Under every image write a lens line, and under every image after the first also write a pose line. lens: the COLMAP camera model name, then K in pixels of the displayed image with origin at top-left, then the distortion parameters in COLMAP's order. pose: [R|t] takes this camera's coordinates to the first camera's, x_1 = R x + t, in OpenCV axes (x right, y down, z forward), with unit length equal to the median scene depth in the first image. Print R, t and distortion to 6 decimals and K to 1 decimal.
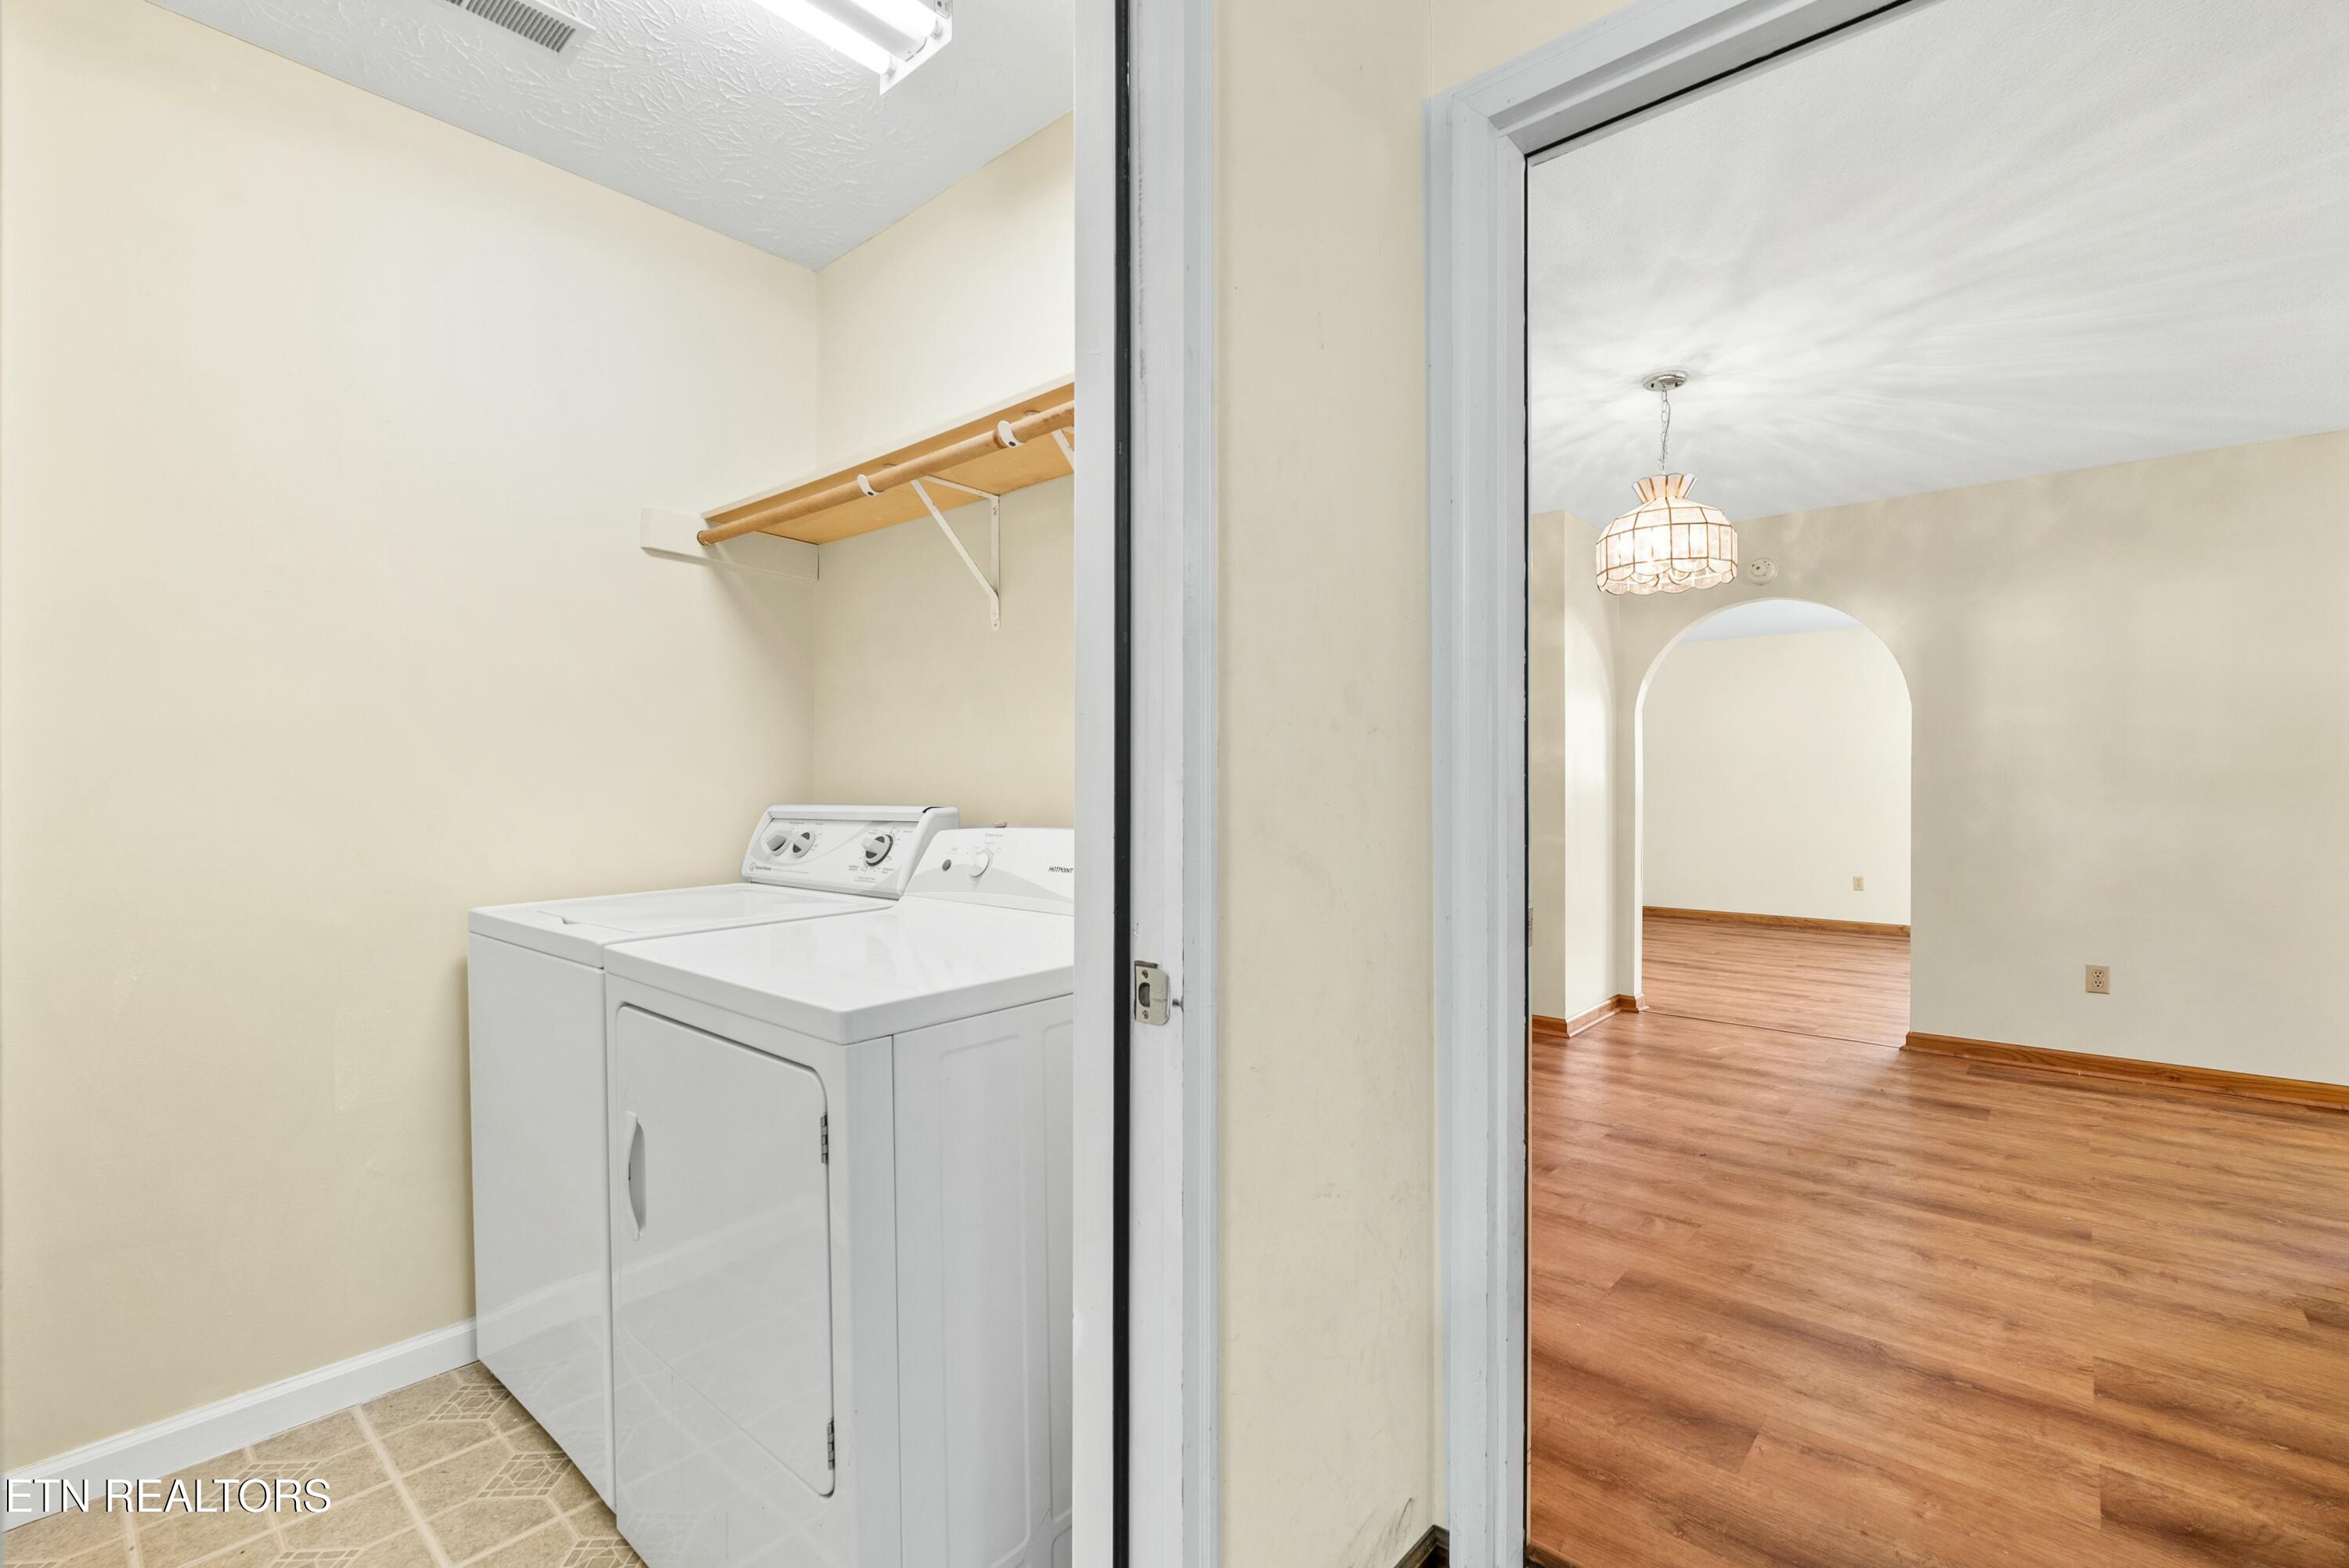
lens RADIAL K [[1037.7, 0, 1174.5], [0, 1037.7, 784.0], [0, 0, 1]] dist [-0.002225, -0.000359]
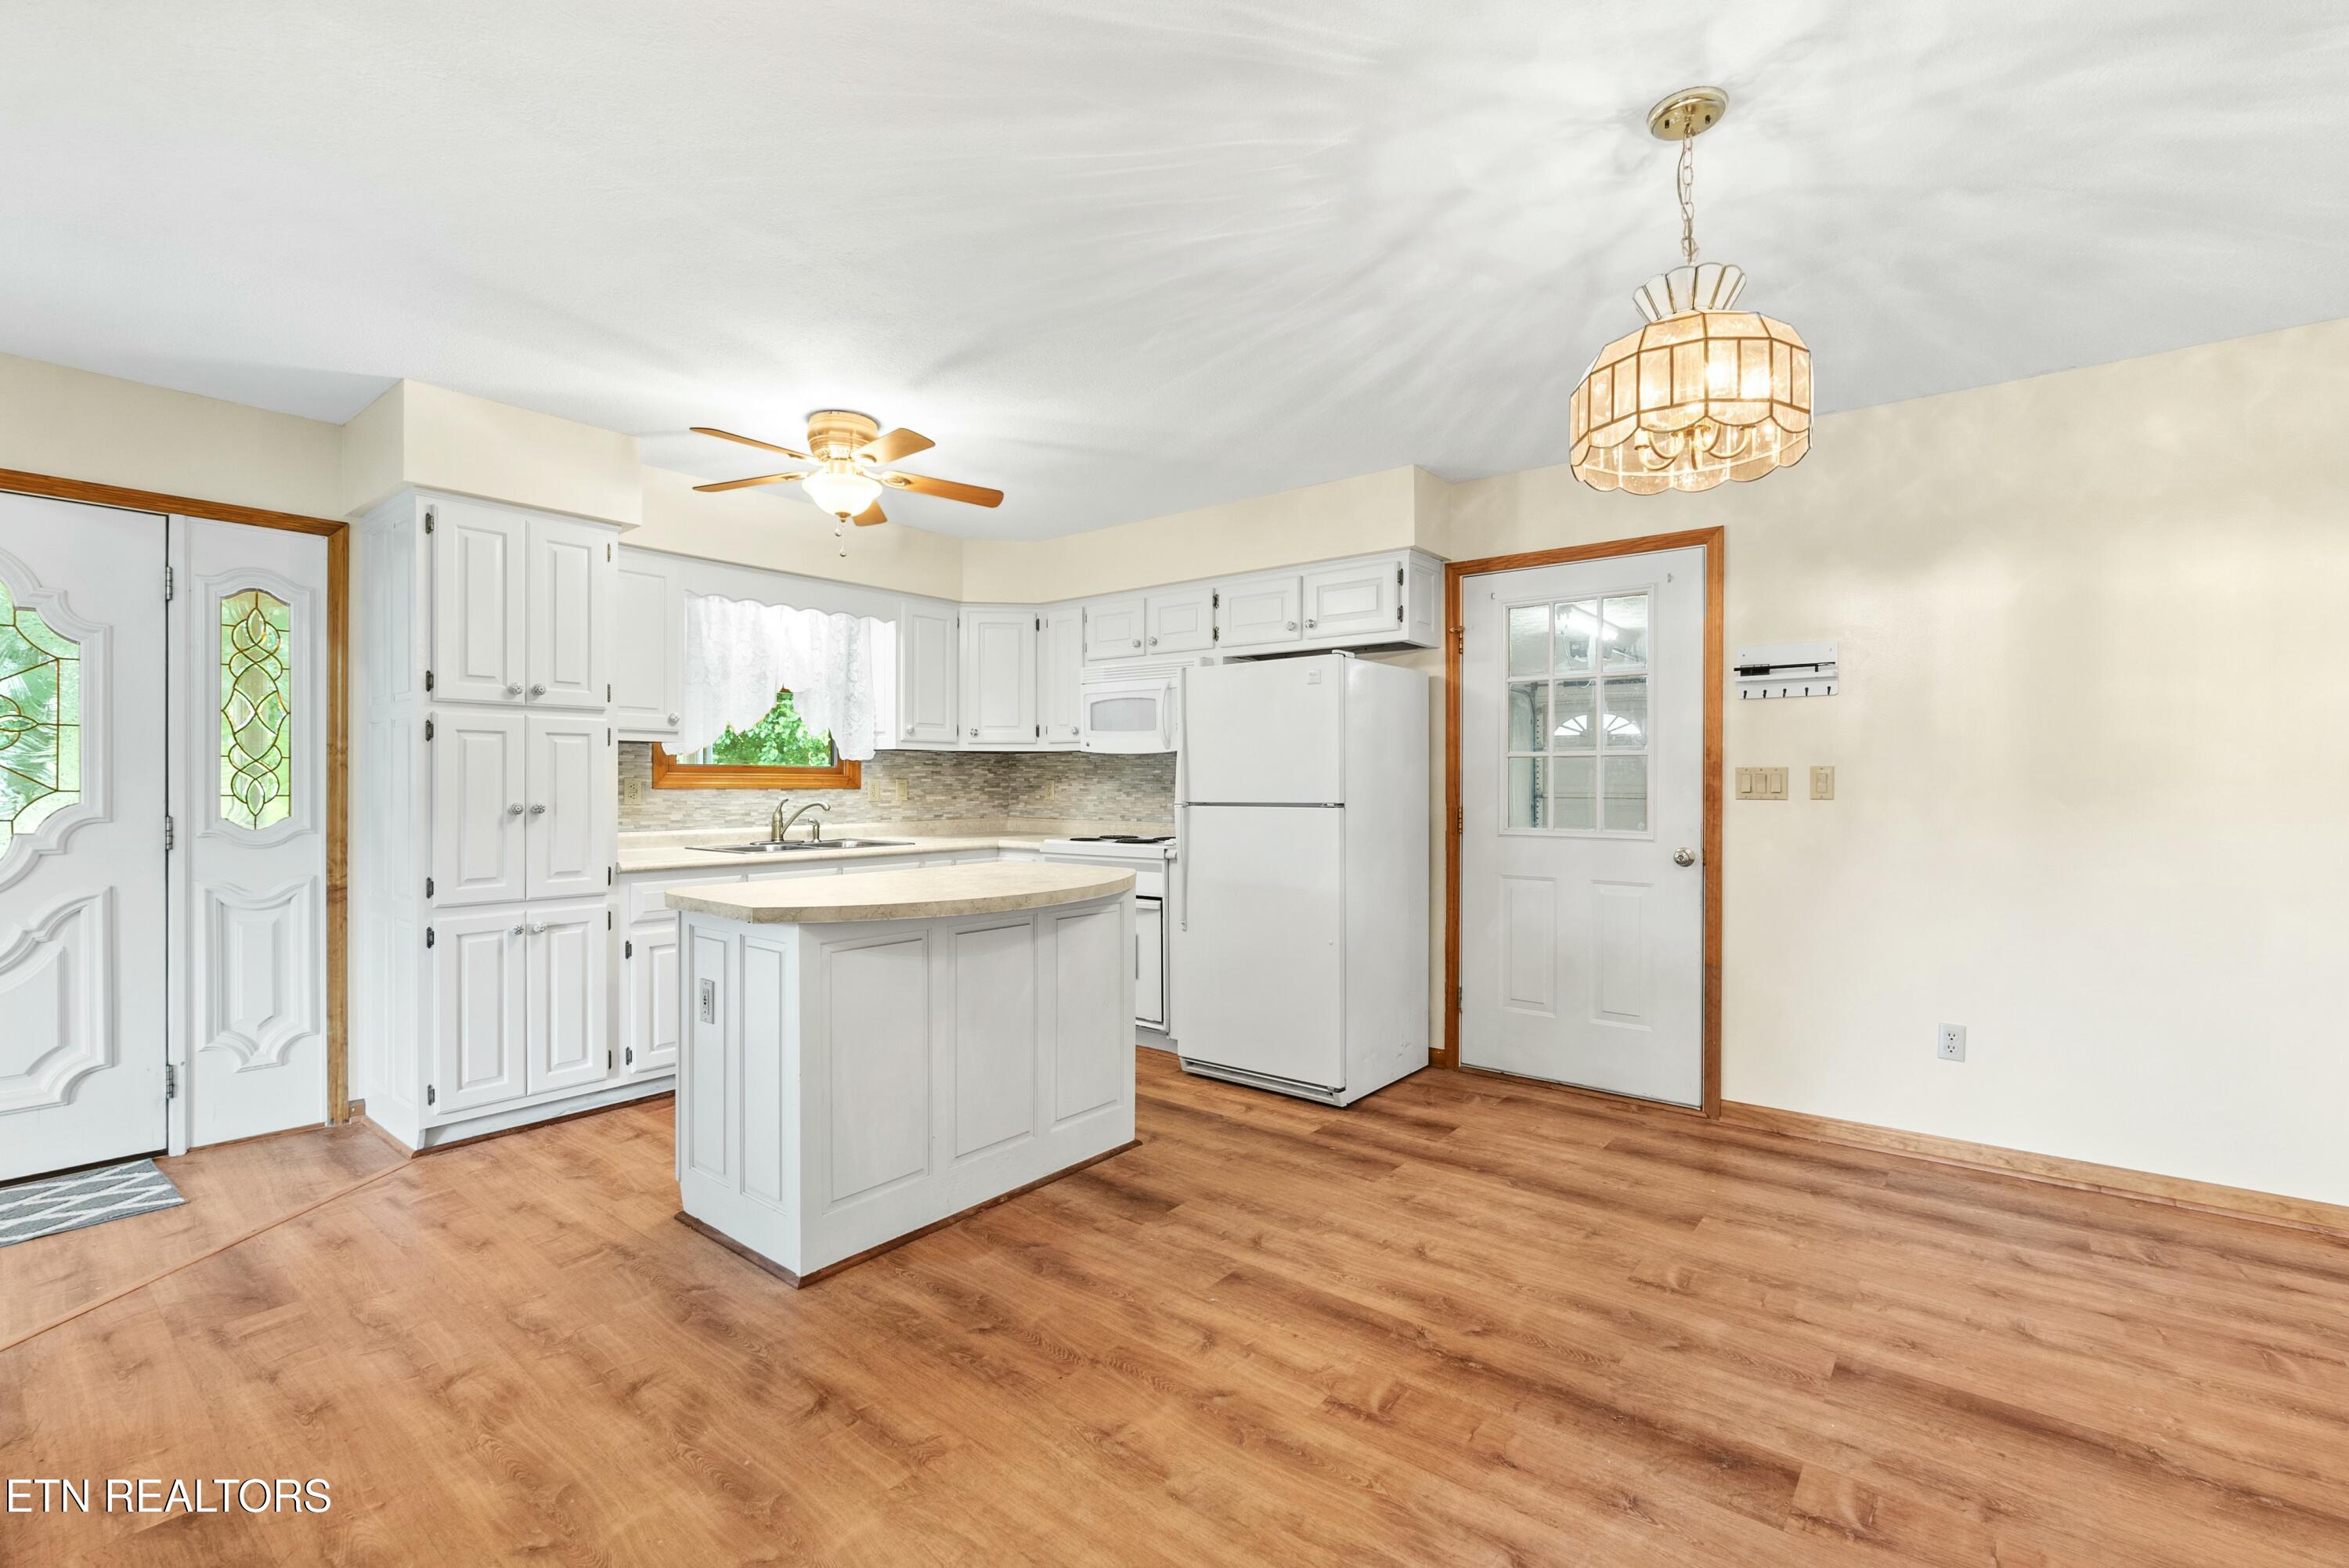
lens RADIAL K [[1032.5, 0, 1177.4], [0, 1032.5, 784.1], [0, 0, 1]] dist [-0.007438, 0.000867]
pose [[-0.999200, -0.004837, -0.039688, 0.898562], [-0.004812, 0.999988, -0.000722, -0.013667], [0.039691, -0.000530, -0.999212, 1.803124]]
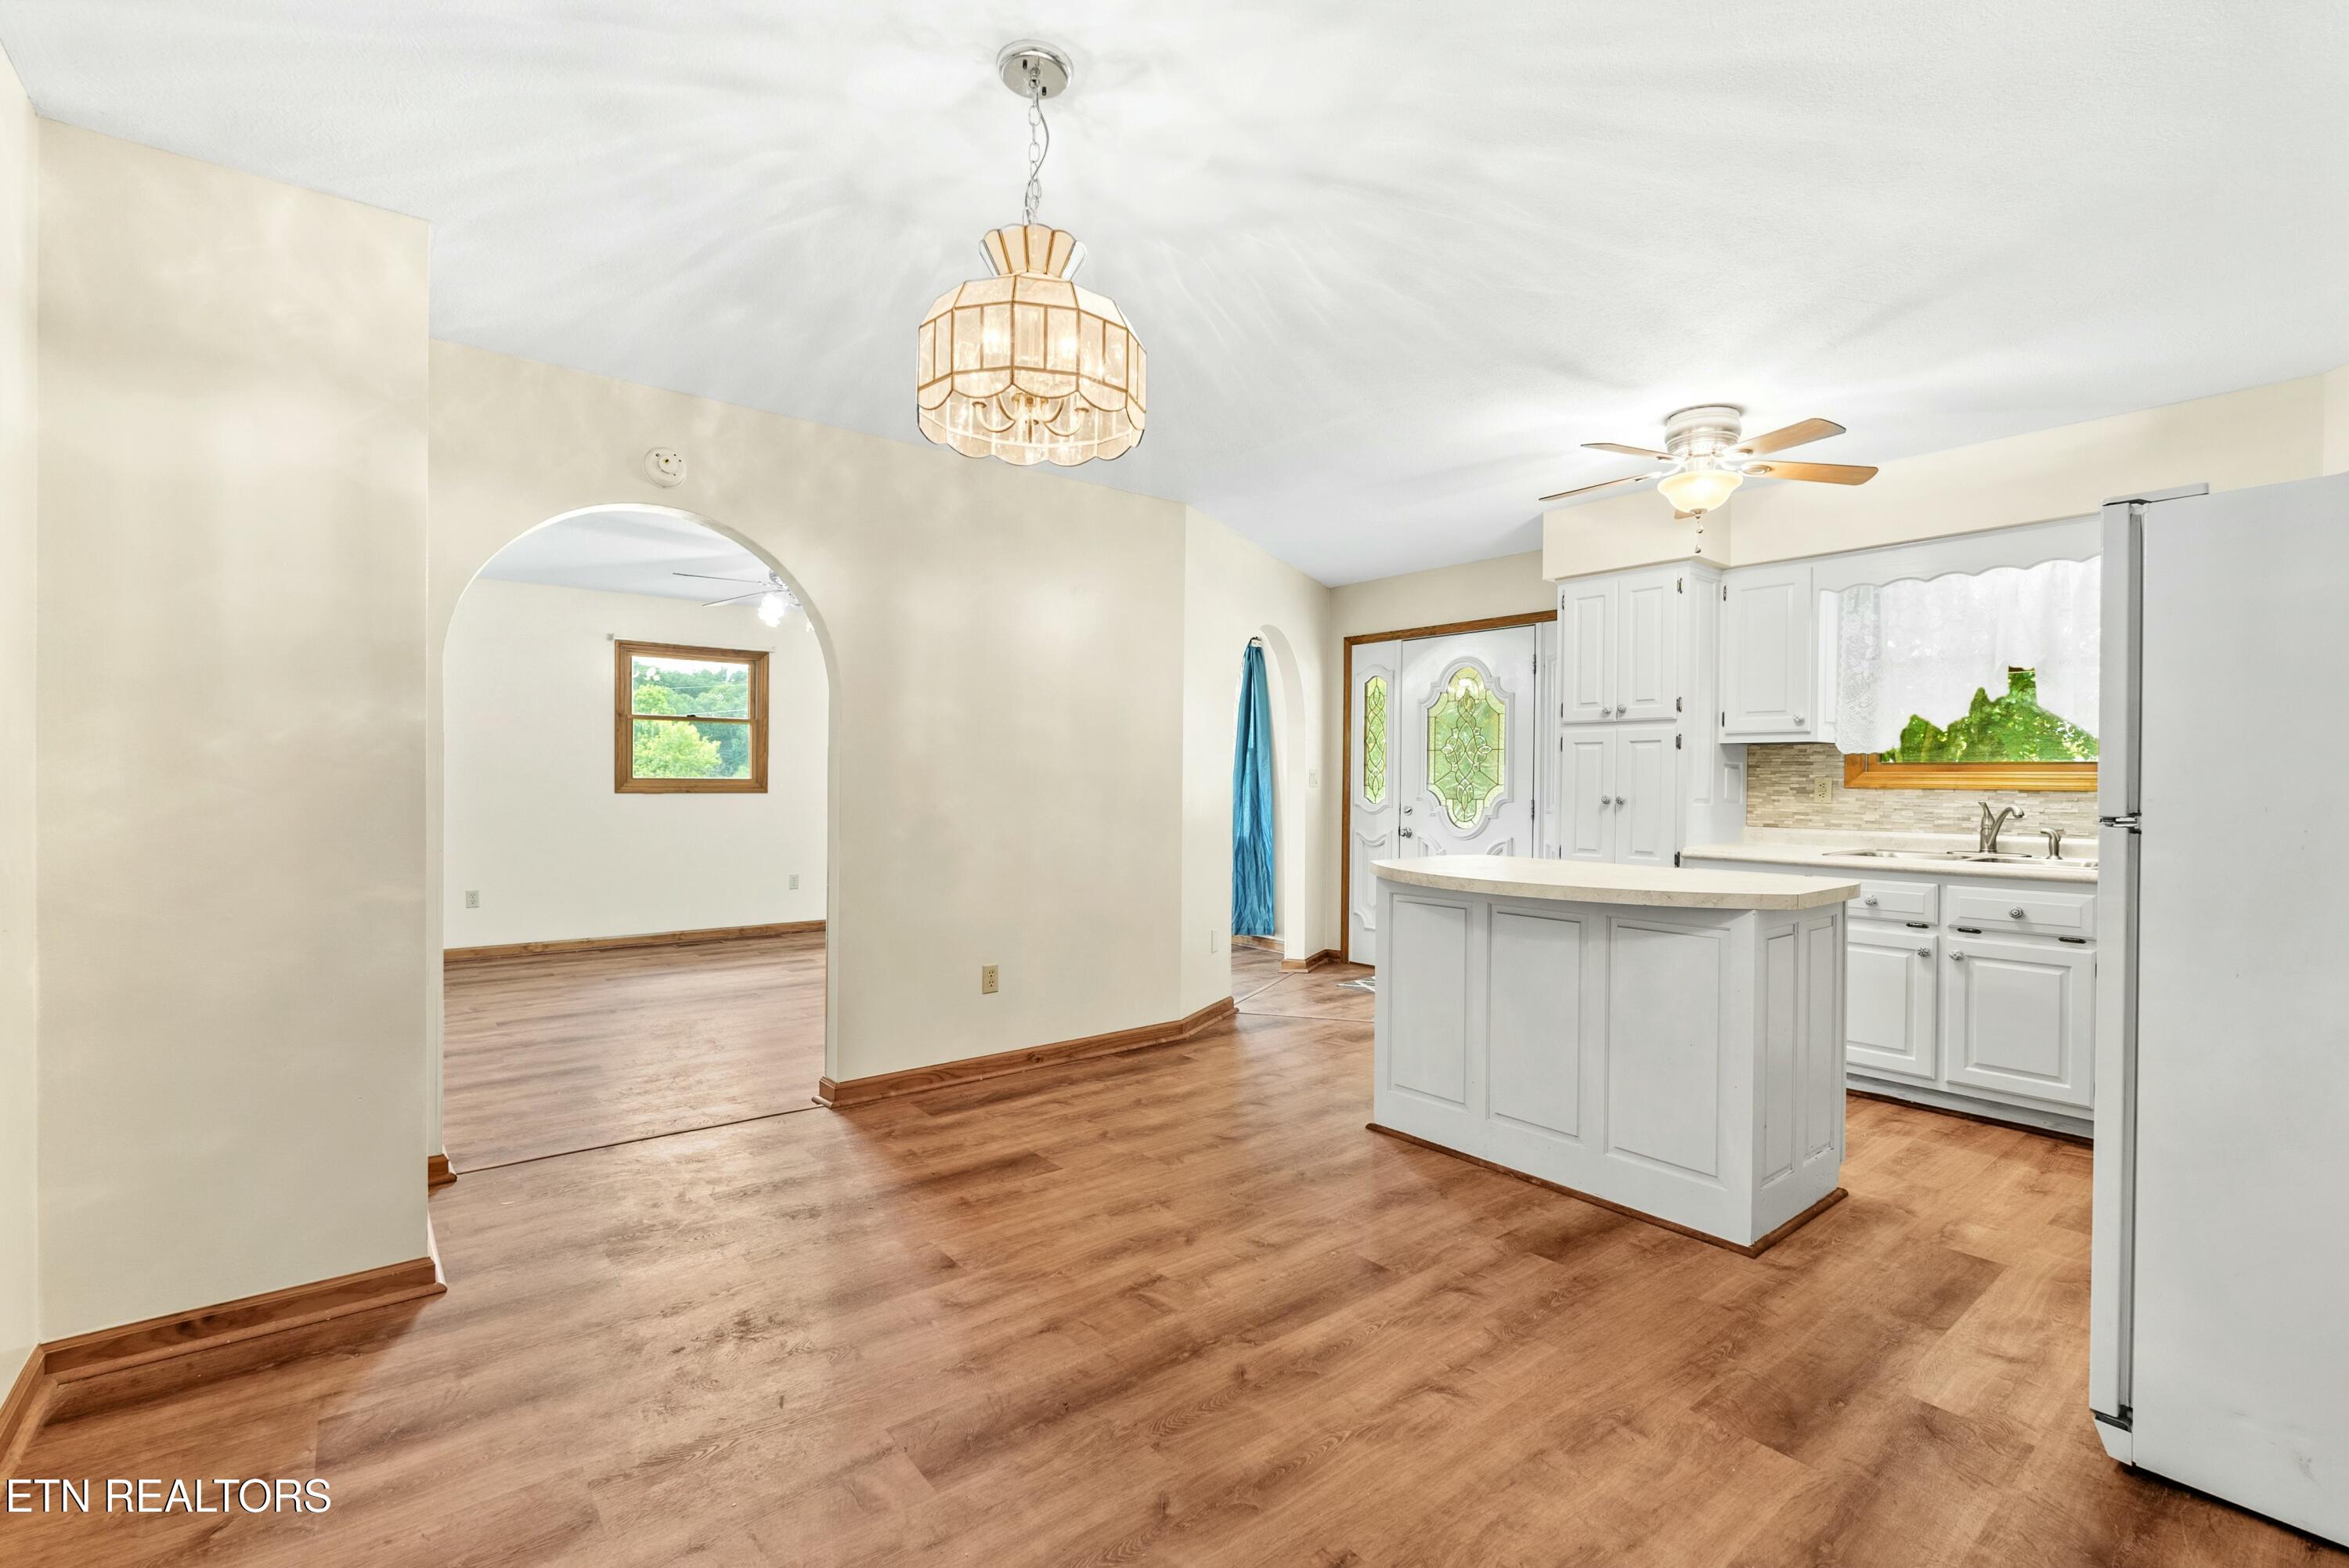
lens RADIAL K [[1031.2, 0, 1178.7], [0, 1031.2, 791.7], [0, 0, 1]] dist [-0.009064, 0.001907]
pose [[0.173657, -0.012181, 0.984731, -0.071996], [-0.009884, 0.999852, 0.014111, -0.010548], [-0.984757, -0.012183, 0.173510, 0.947537]]
